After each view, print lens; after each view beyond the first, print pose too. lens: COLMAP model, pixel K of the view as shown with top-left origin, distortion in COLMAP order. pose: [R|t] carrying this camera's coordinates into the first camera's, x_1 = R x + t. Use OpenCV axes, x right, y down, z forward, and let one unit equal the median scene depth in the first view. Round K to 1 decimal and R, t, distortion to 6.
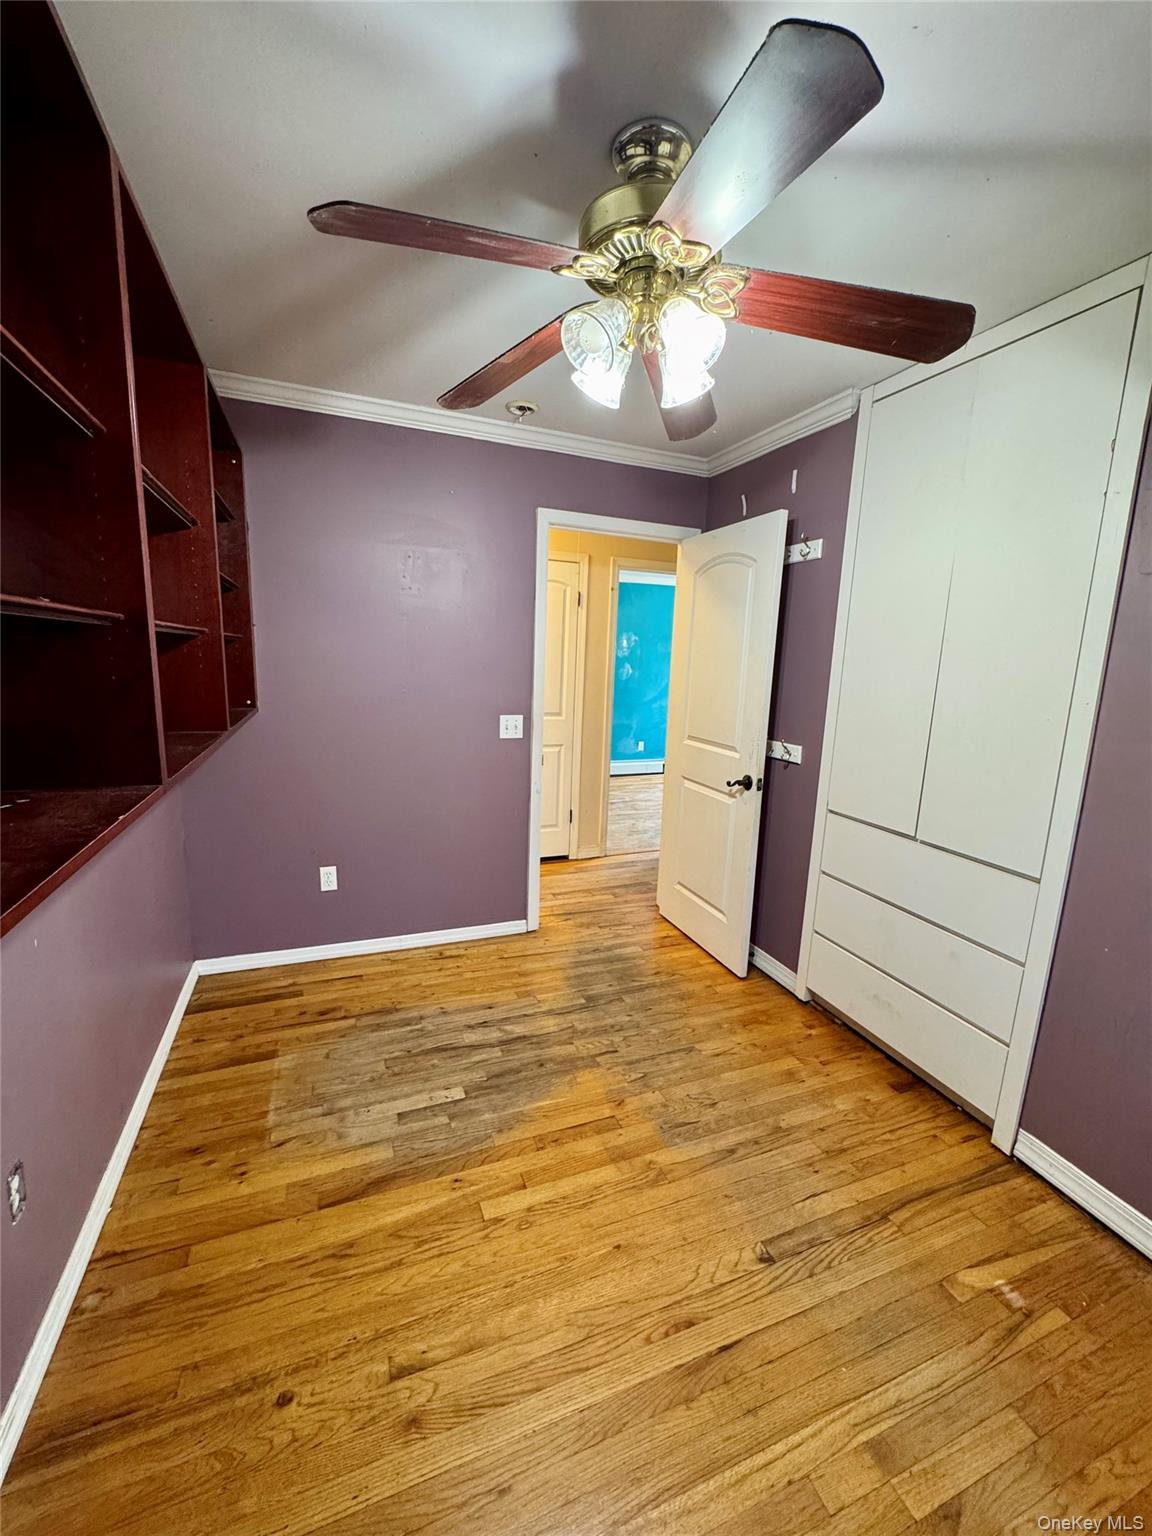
lens RADIAL K [[619.9, 0, 582.0], [0, 619.9, 772.4], [0, 0, 1]] dist [0.000978, 0.000062]
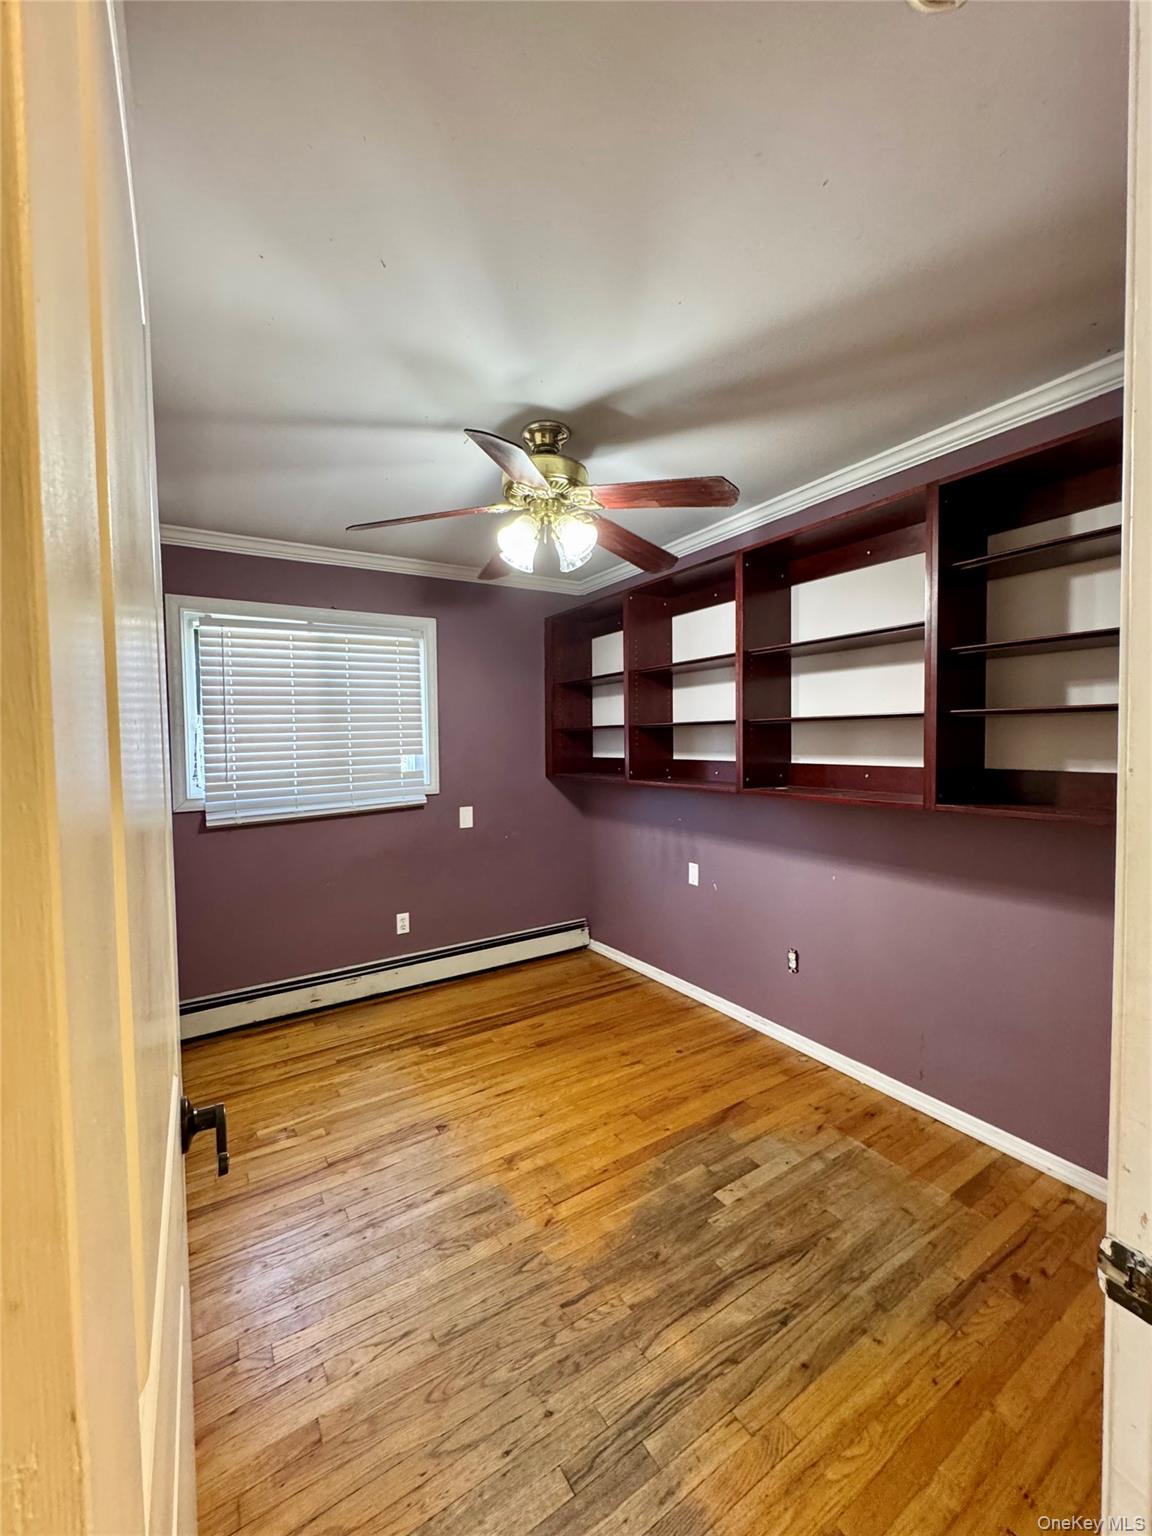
lens RADIAL K [[619.9, 0, 576.6], [0, 619.9, 762.9], [0, 0, 1]] dist [0.000978, 0.000062]
pose [[-0.983825, -0.013915, -0.178593, 0.173131], [-0.053578, 0.974198, 0.219242, -0.277472], [0.170935, 0.225265, -0.959186, 1.554255]]
